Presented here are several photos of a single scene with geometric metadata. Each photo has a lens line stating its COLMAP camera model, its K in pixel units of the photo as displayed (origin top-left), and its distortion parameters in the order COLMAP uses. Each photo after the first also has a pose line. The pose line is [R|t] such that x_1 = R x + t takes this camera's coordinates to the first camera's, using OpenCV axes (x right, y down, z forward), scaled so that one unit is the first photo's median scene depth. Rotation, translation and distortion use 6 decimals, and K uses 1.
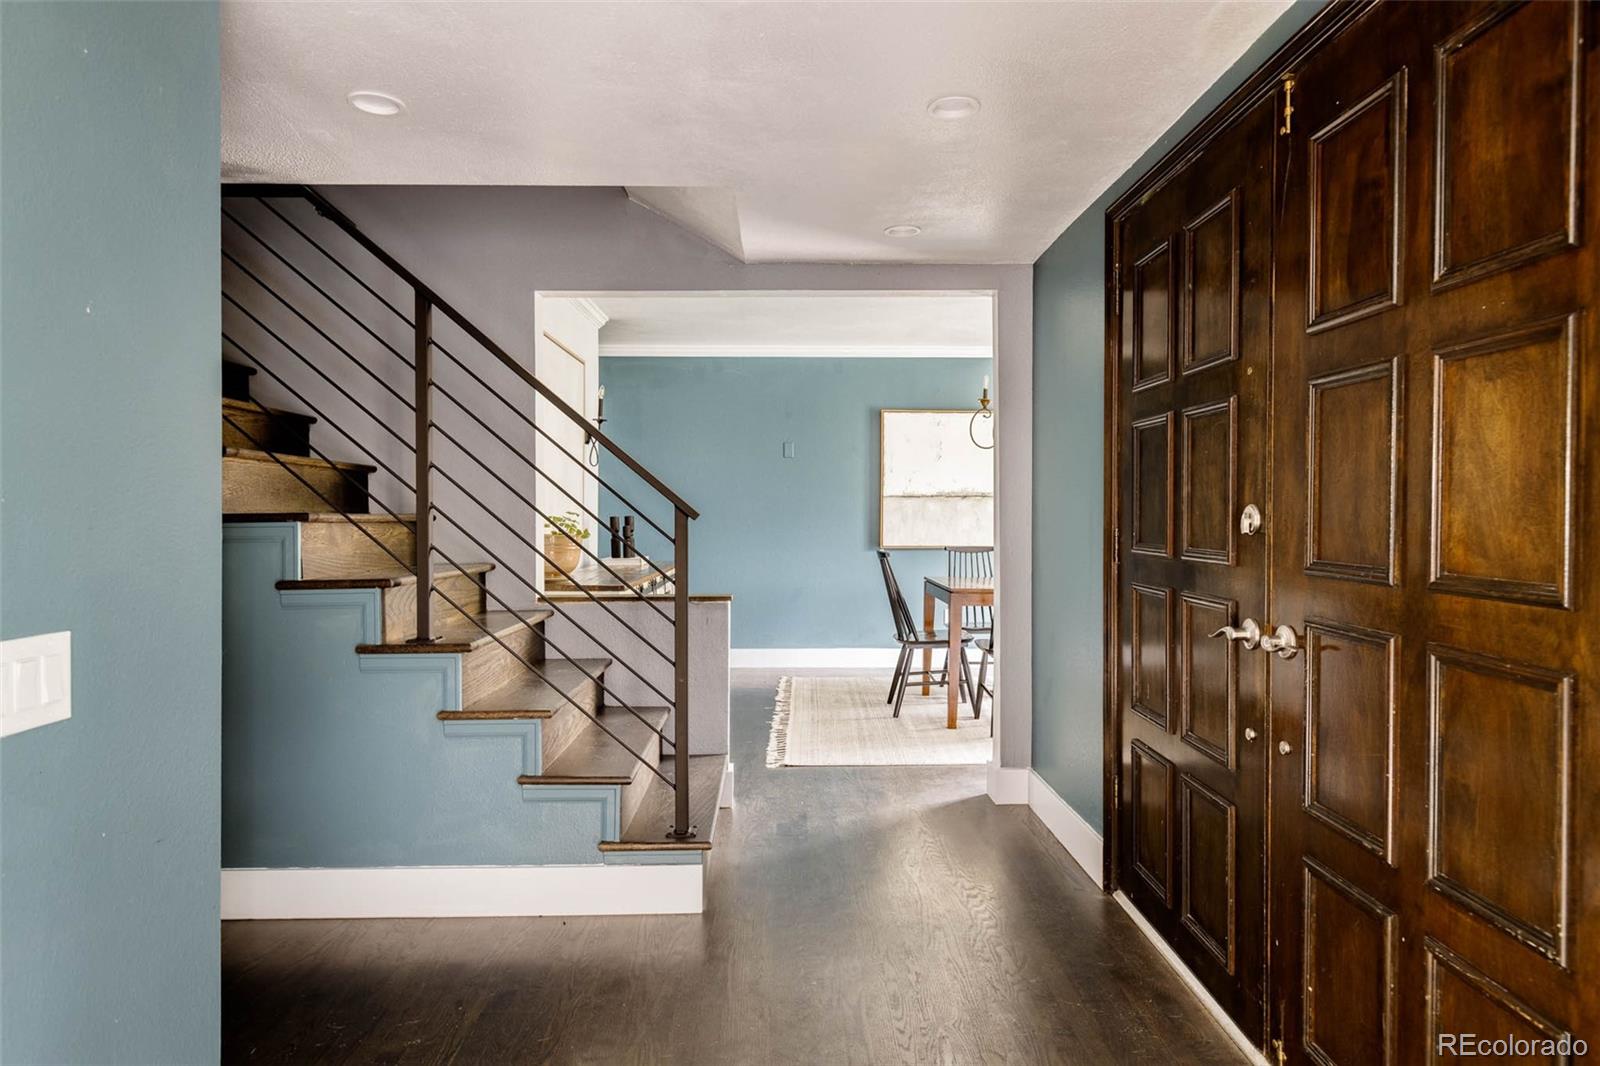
lens RADIAL K [[972.7, 0, 803.3], [0, 972.7, 527.7], [0, 0, 1]] dist [0.006178, 0.000235]
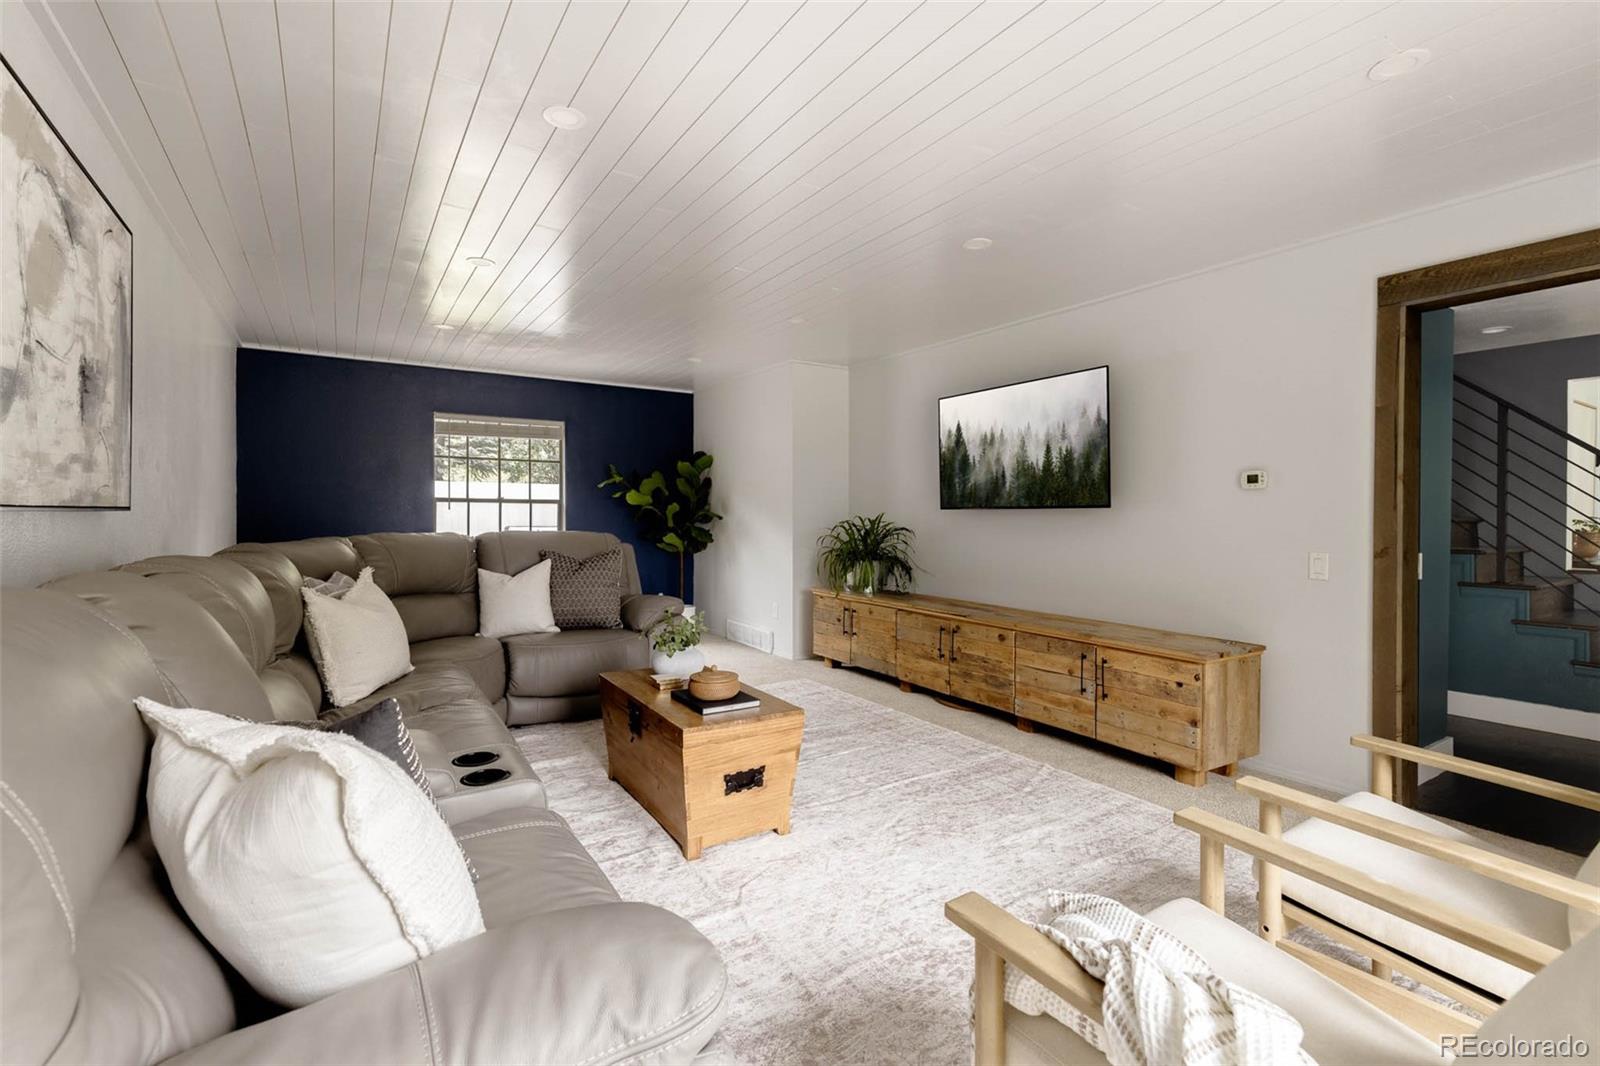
lens RADIAL K [[715.4, 0, 788.6], [0, 715.4, 521.4], [0, 0, 1]] dist [0.004862, -0.001375]
pose [[0.515304, 0.005951, -0.856987, 0.062892], [-0.013226, 0.999912, -0.001010, 0.008323], [0.856906, 0.011855, 0.515337, -0.576683]]
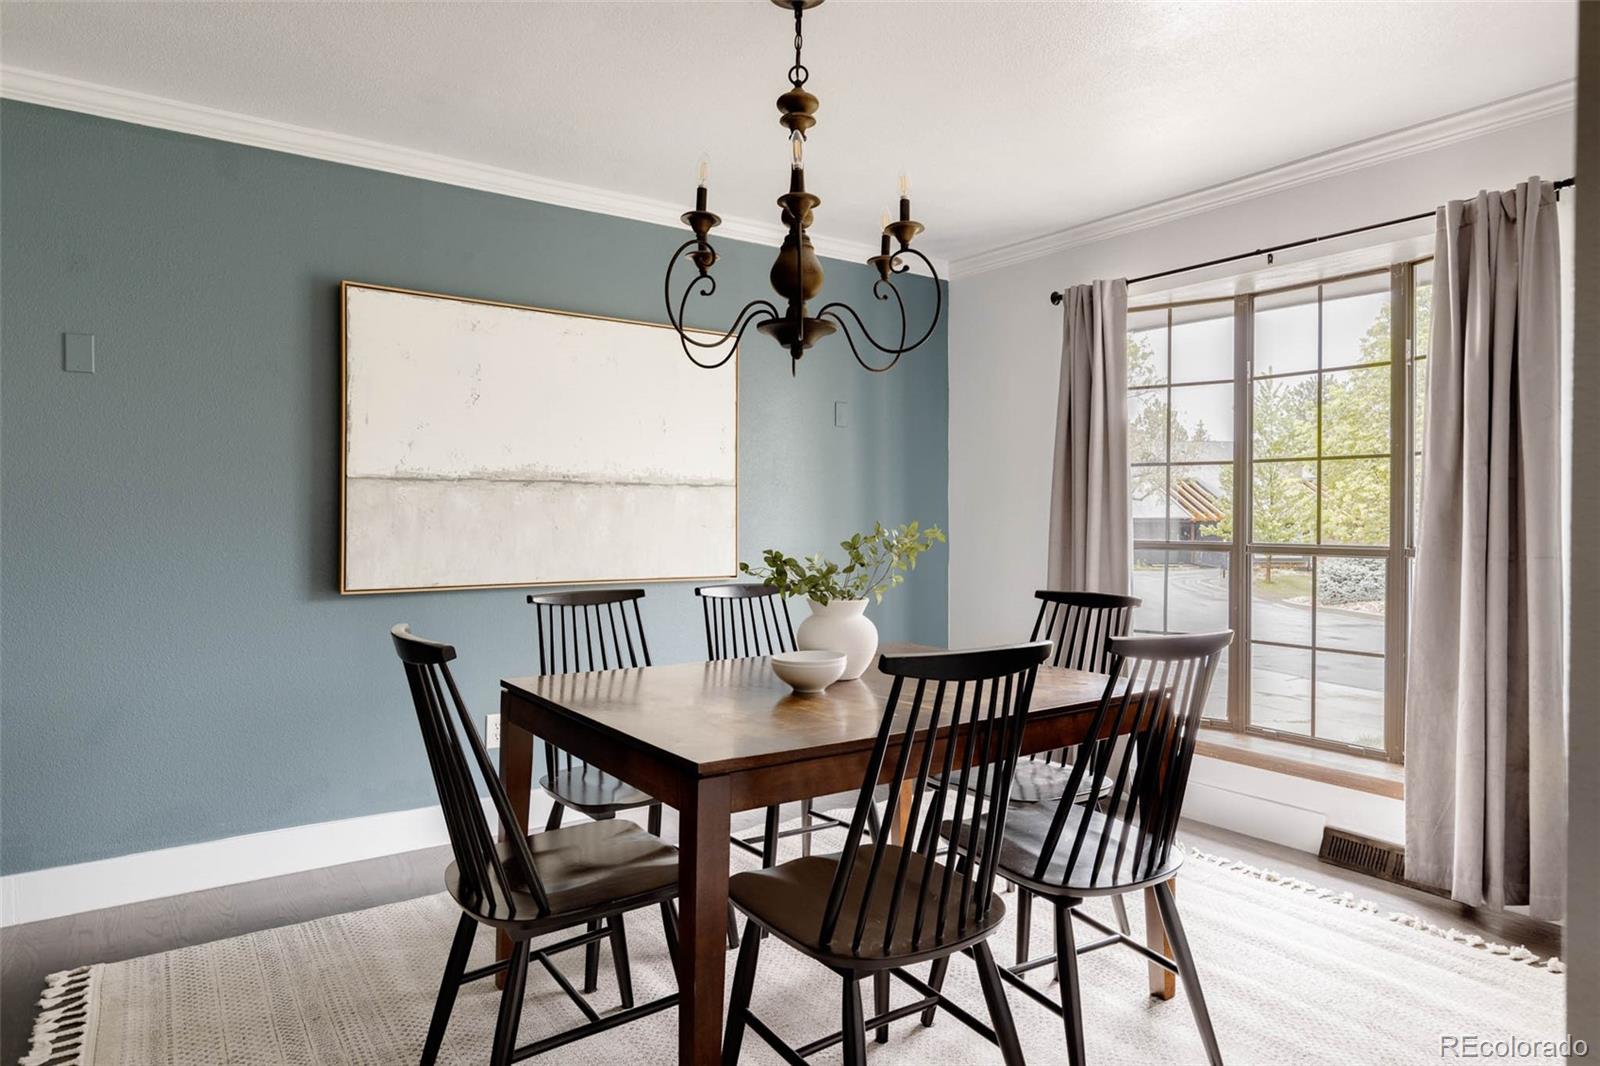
lens RADIAL K [[972.7, 0, 807.4], [0, 972.7, 524.4], [0, 0, 1]] dist [0.006178, 0.000235]
pose [[0.831704, -0.006688, 0.555179, 0.010516], [0.011324, 0.999924, -0.004919, -0.006946], [-0.555103, 0.010378, 0.831717, 0.562666]]
